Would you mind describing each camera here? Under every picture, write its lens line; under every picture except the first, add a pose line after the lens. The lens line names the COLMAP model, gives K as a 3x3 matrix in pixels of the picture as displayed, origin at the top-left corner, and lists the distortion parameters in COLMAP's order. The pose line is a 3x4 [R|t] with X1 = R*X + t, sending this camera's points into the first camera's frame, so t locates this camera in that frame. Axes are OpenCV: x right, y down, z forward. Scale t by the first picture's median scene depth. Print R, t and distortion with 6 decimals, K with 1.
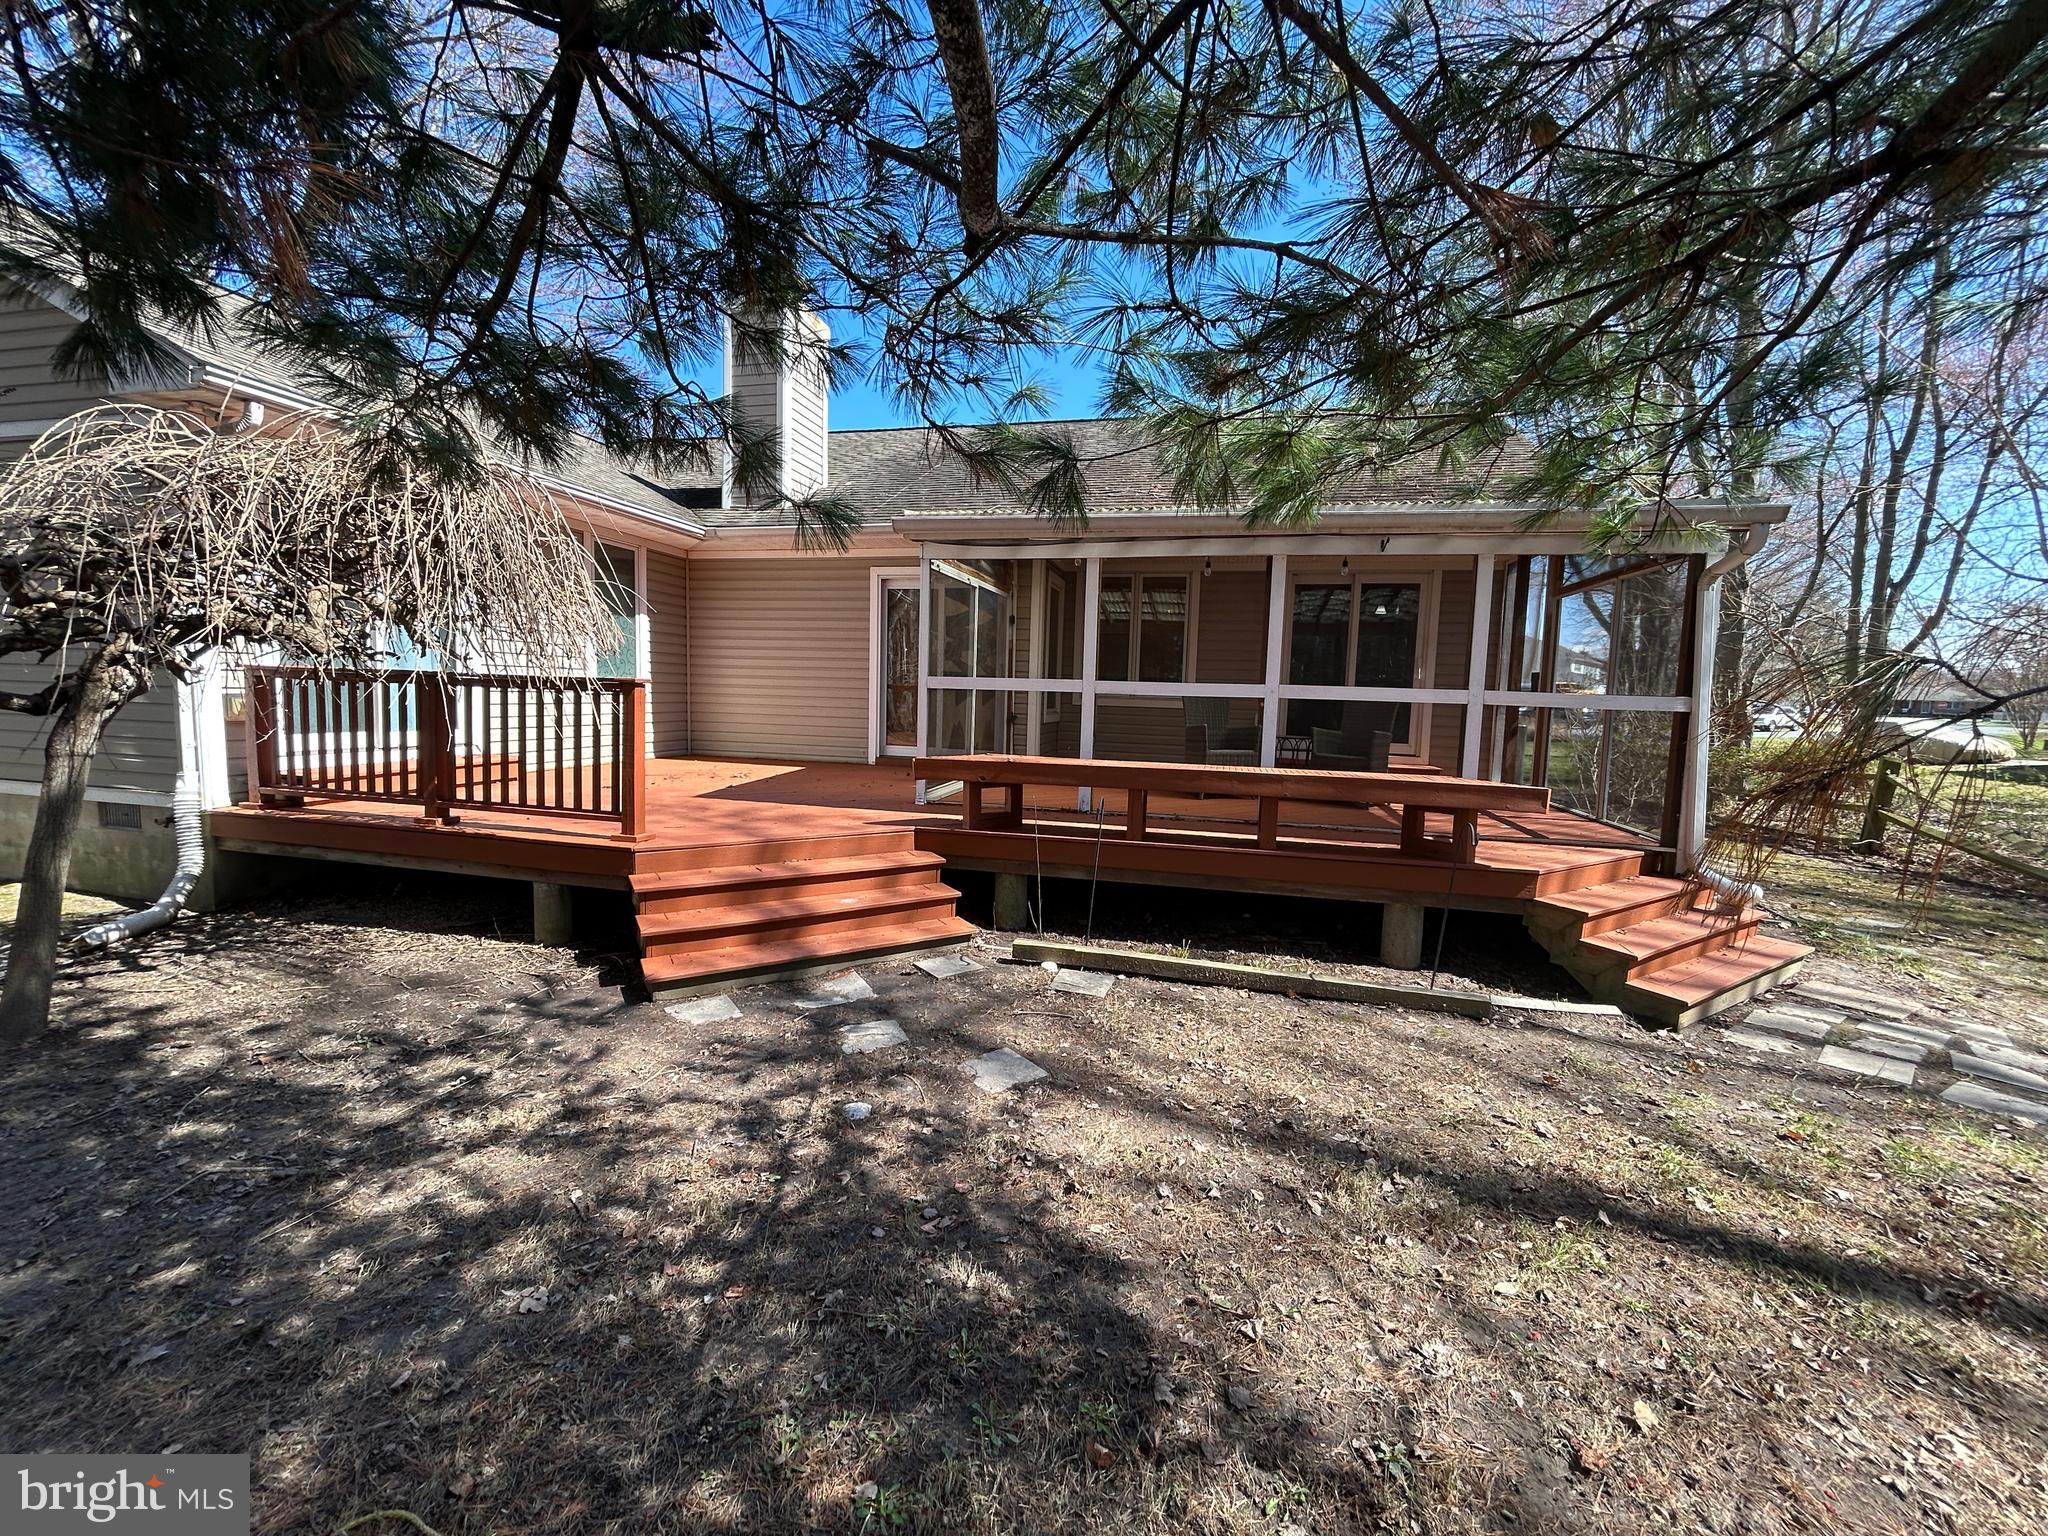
lens RADIAL K [[823.4, 0, 1019.2], [0, 823.4, 758.7], [0, 0, 1]] dist [0.002000, 0.000622]
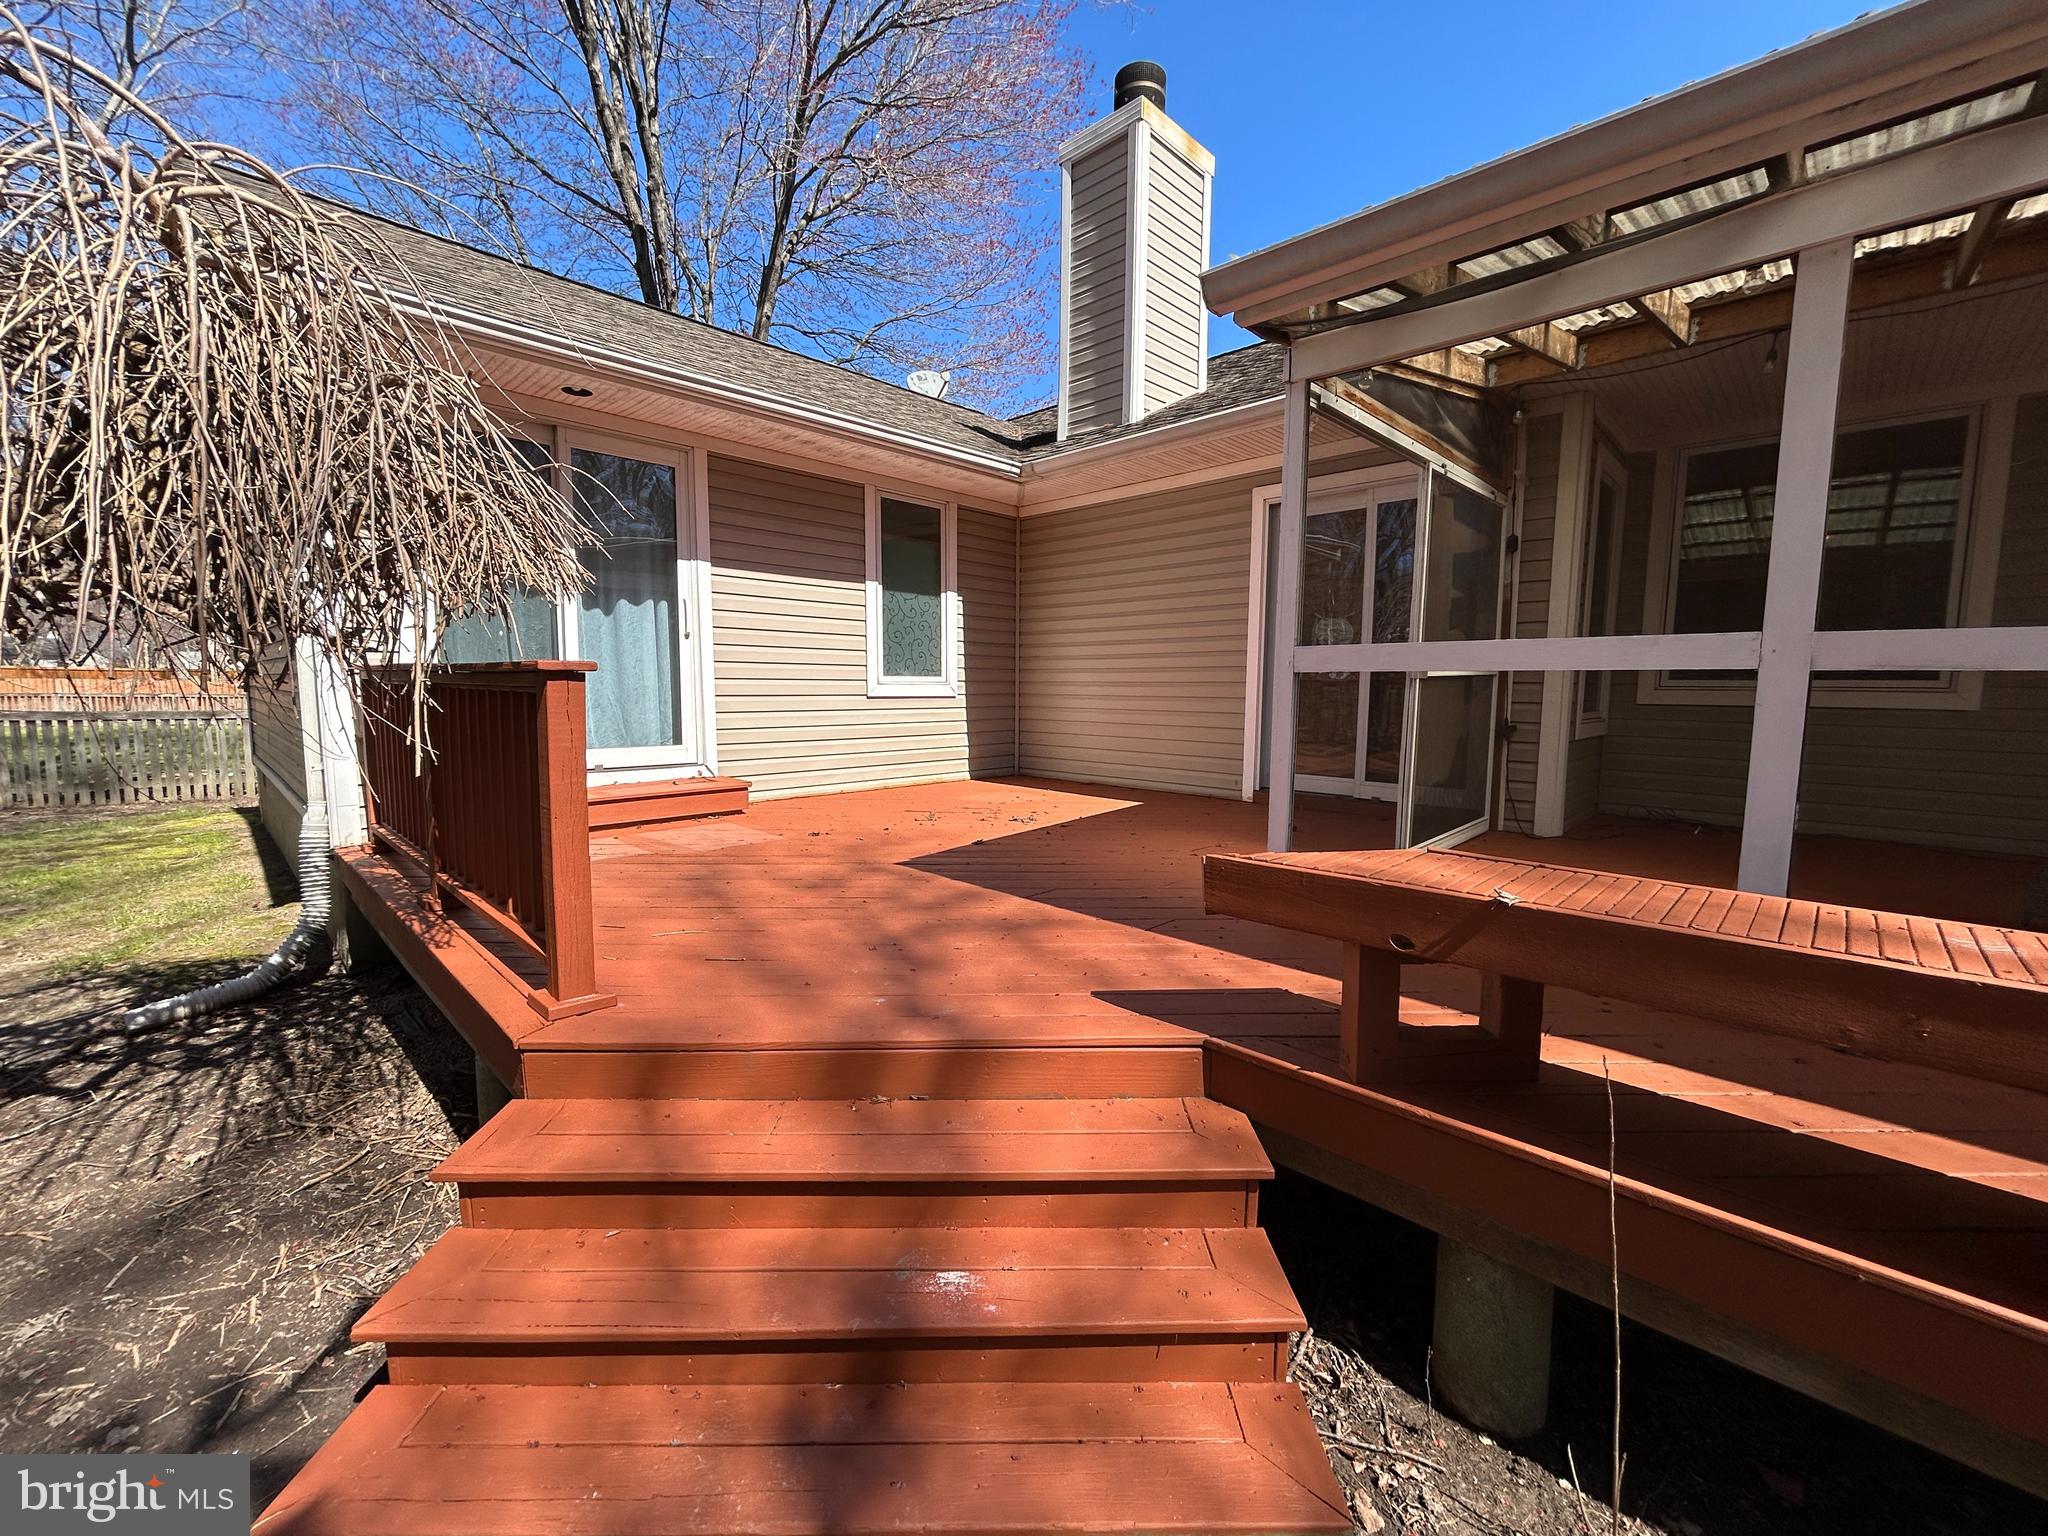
lens RADIAL K [[823.4, 0, 1019.2], [0, 823.4, 758.7], [0, 0, 1]] dist [0.002000, 0.000622]
pose [[0.858861, 0.025525, -0.511573, -0.007518], [-0.026392, 0.999636, 0.005569, -0.032260], [0.511529, 0.008719, 0.859222, 0.469619]]
